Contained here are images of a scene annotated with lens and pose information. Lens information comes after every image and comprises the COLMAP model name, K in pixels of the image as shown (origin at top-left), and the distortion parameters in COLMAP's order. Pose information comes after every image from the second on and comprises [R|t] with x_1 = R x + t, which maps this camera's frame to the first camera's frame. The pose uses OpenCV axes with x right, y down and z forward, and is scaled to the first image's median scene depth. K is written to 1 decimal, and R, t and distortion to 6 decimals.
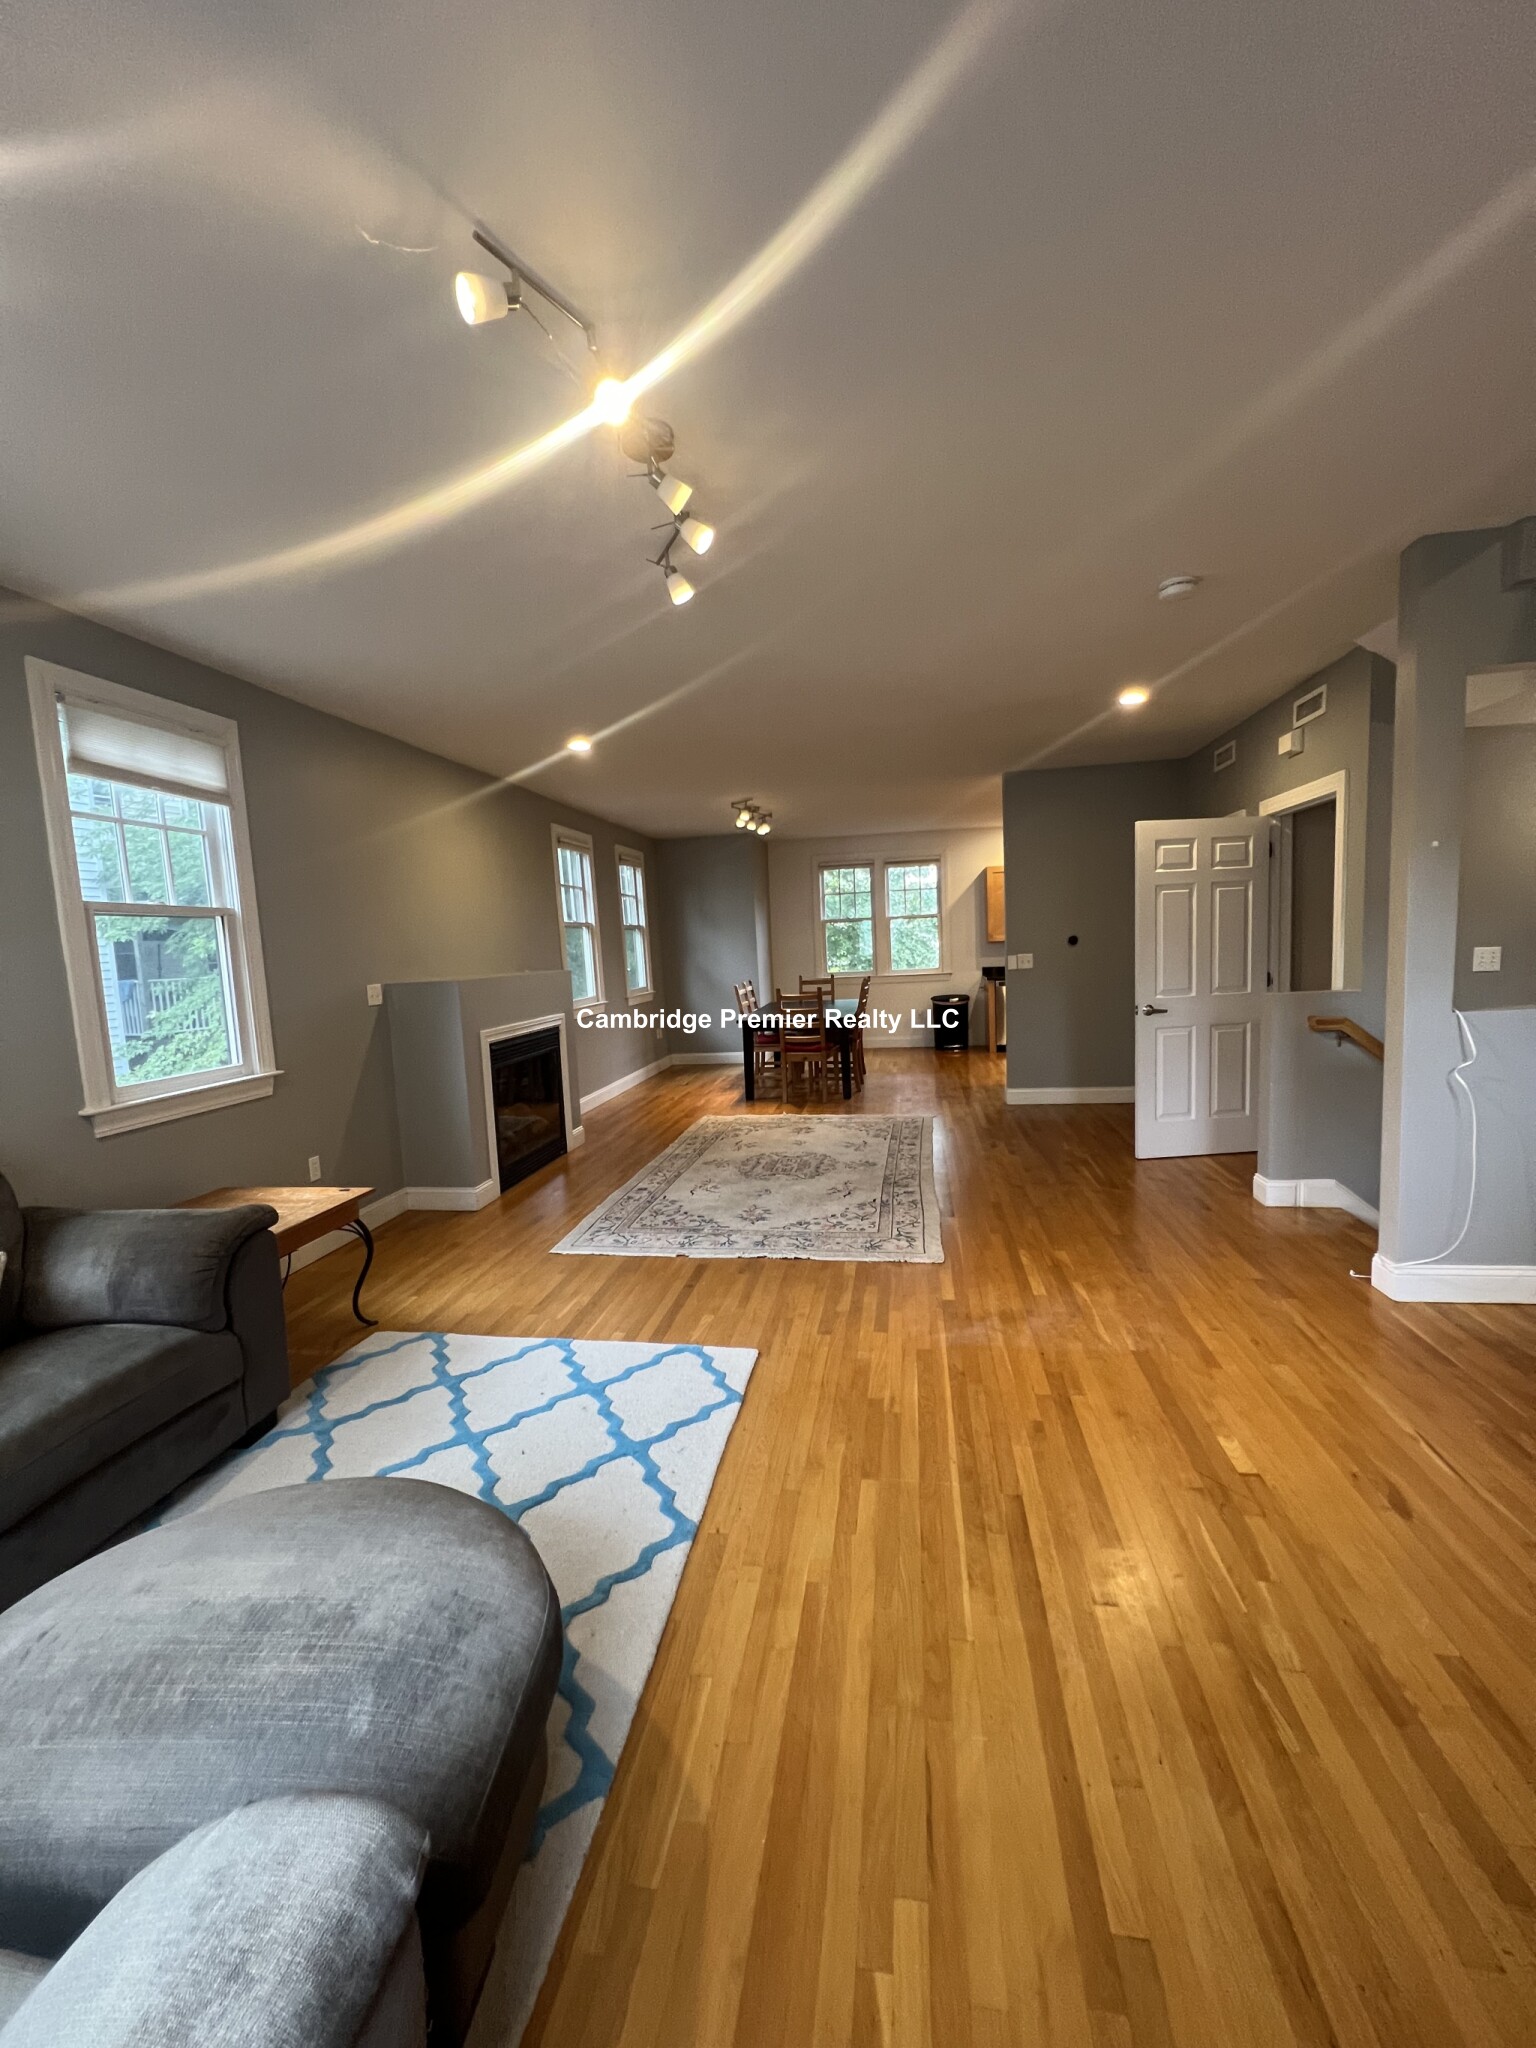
lens RADIAL K [[820.0, 0, 767.7], [0, 820.0, 1023.5], [0, 0, 1]] dist [-0.002063, 0.000616]
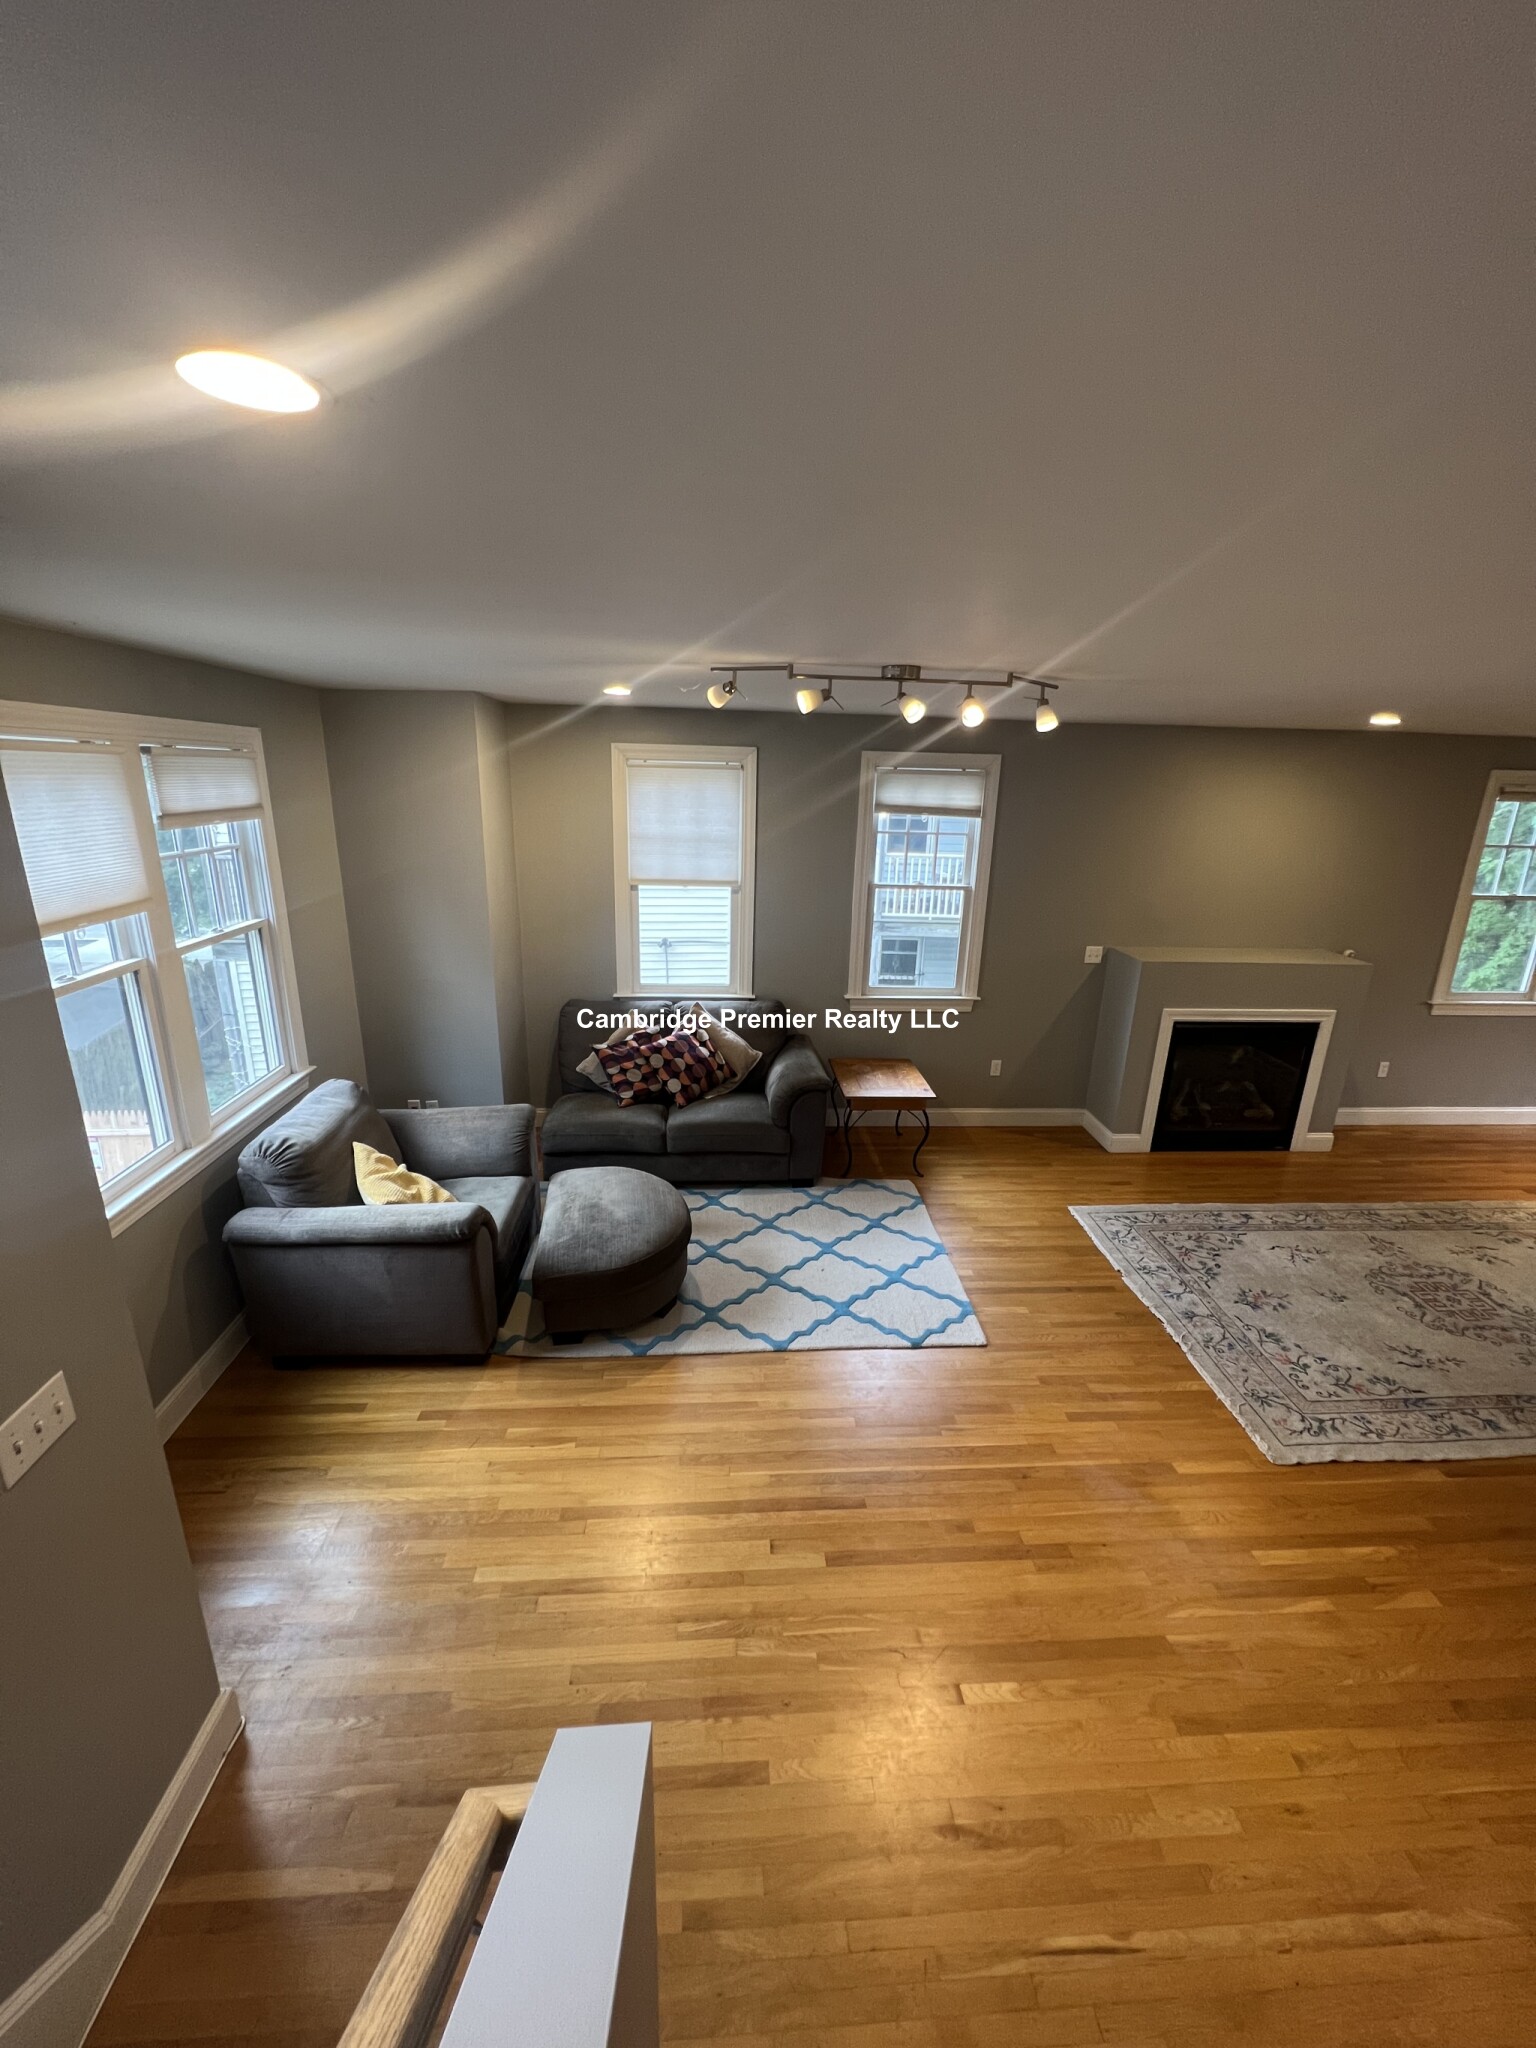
lens RADIAL K [[820.0, 0, 767.6], [0, 820.0, 1024.9], [0, 0, 1]] dist [-0.002063, 0.000616]
pose [[0.229567, 0.335093, -0.913790, 0.735488], [-0.131317, 0.940943, 0.312060, -0.332395], [0.964394, 0.048357, 0.260013, 0.278552]]
